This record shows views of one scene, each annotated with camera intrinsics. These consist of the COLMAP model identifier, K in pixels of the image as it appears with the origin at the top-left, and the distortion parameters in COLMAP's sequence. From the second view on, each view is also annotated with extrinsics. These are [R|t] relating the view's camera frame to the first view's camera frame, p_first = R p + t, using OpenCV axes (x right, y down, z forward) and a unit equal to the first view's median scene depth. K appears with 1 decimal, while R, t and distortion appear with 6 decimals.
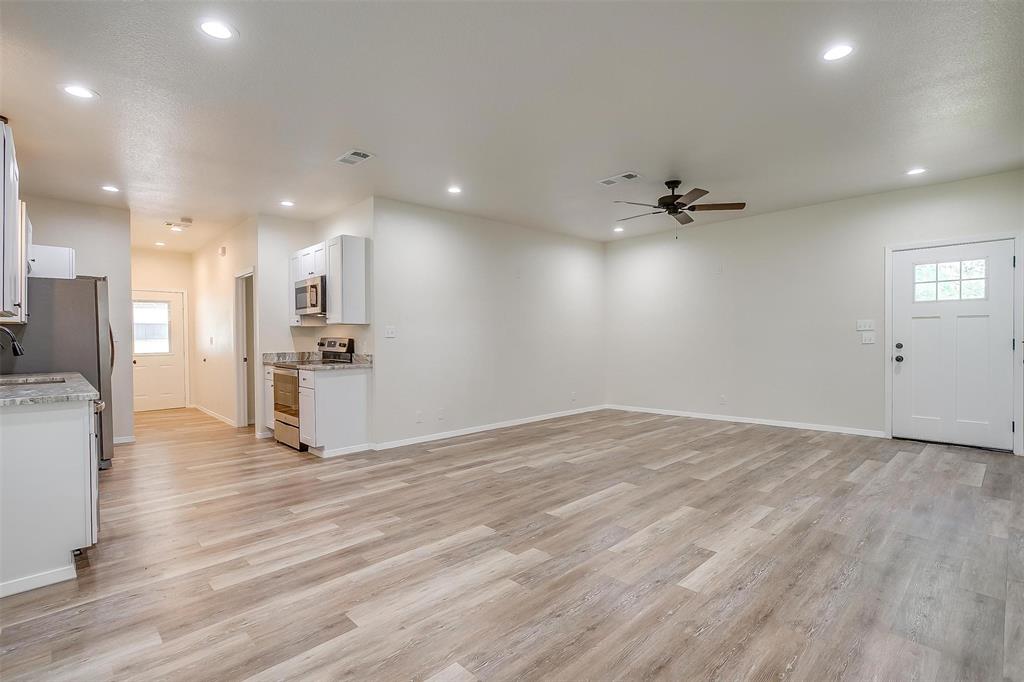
lens RADIAL K [[496.1, 0, 506.2], [0, 496.1, 342.3], [0, 0, 1]] dist [-0.032566, 0.019917]
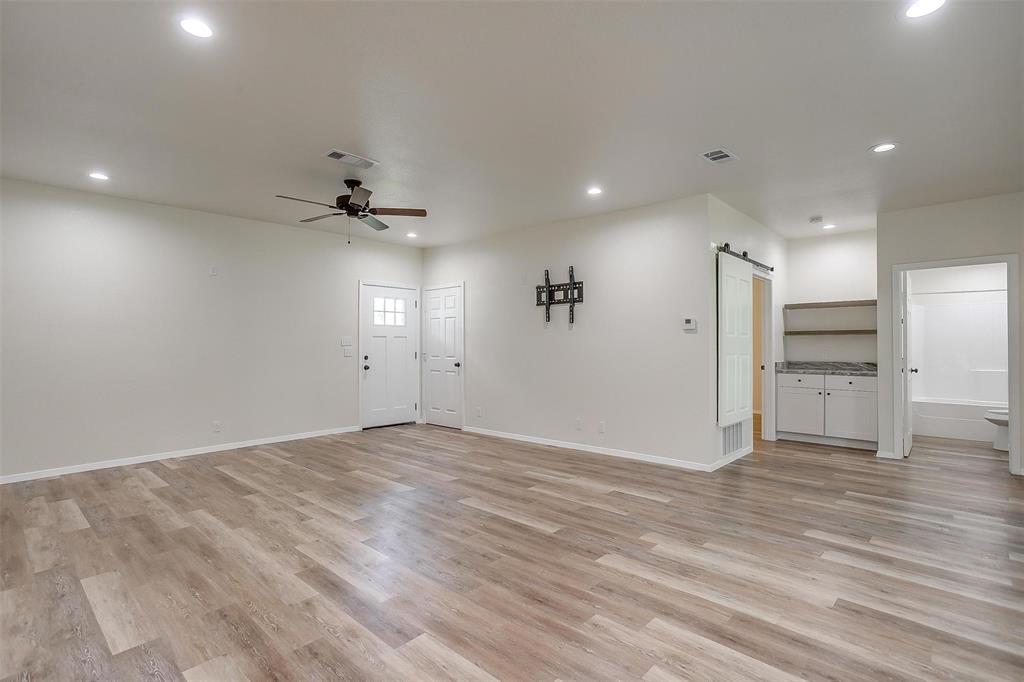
lens RADIAL K [[496.1, 0, 511.4], [0, 496.1, 343.3], [0, 0, 1]] dist [-0.032566, 0.019917]
pose [[-0.072046, 0.015778, 0.997277, -0.684886], [0.015758, 0.999768, -0.014680, -0.007227], [-0.997277, 0.014657, -0.072278, 0.896095]]
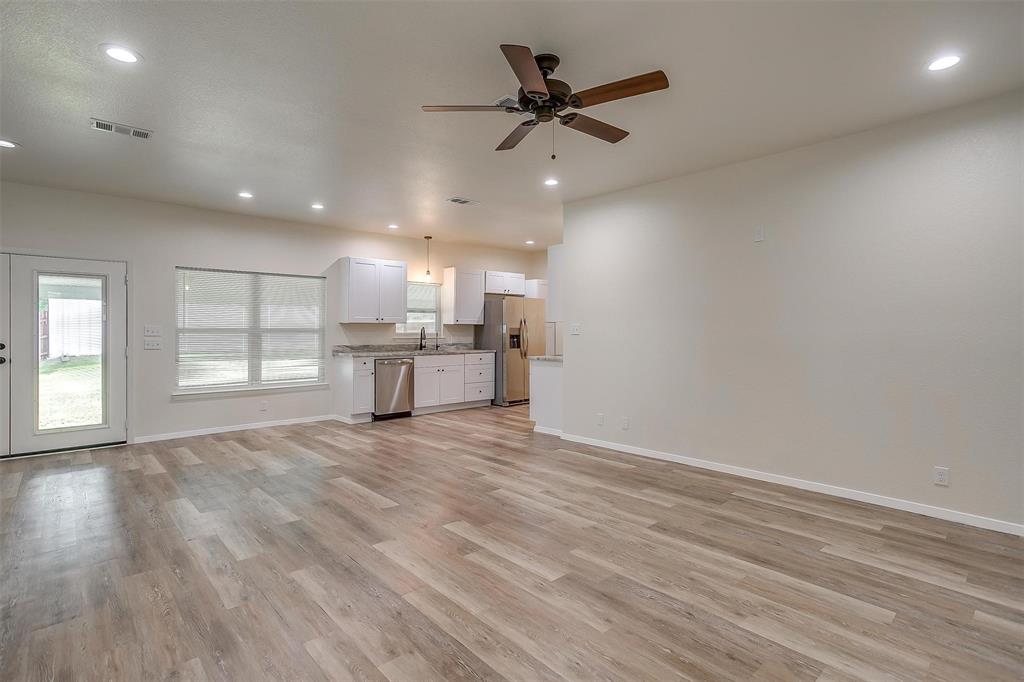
lens RADIAL K [[496.1, 0, 503.7], [0, 496.1, 332.8], [0, 0, 1]] dist [-0.032566, 0.019917]
pose [[-0.025491, 0.012786, -0.999593, 1.024832], [-0.014056, 0.999815, 0.013147, -0.031136], [0.999576, 0.014386, -0.025306, 1.121761]]
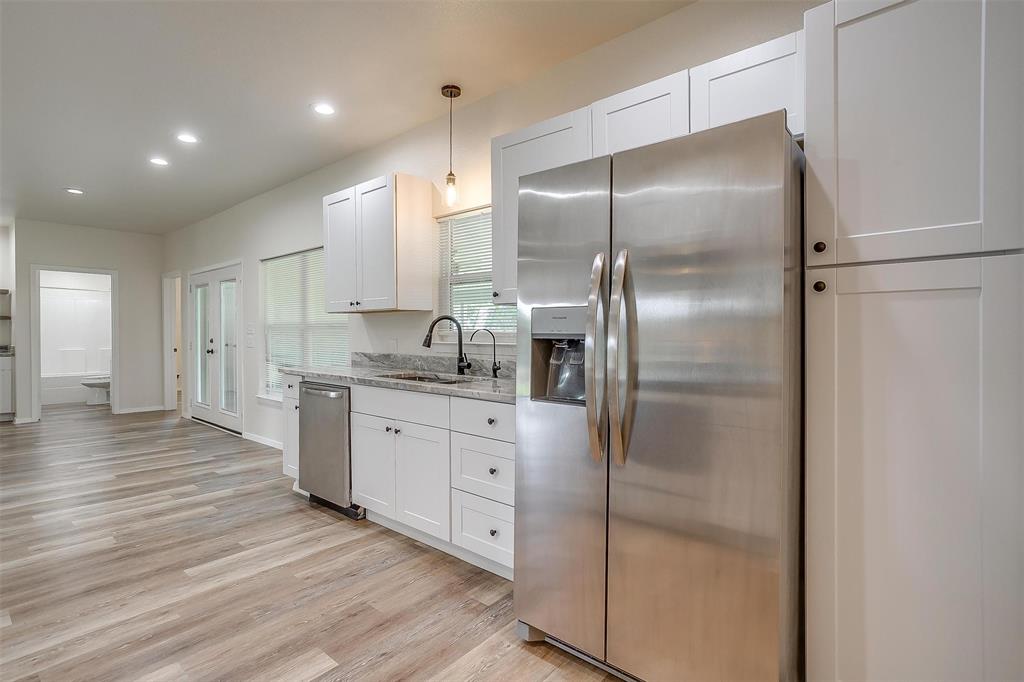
lens RADIAL K [[496.1, 0, 501.4], [0, 496.1, 334.6], [0, 0, 1]] dist [-0.032566, 0.019917]
pose [[-0.994821, 0.006665, -0.101426, -0.814738], [0.004907, 0.999834, 0.017573, -0.010133], [0.101526, 0.016984, -0.994688, 1.525963]]
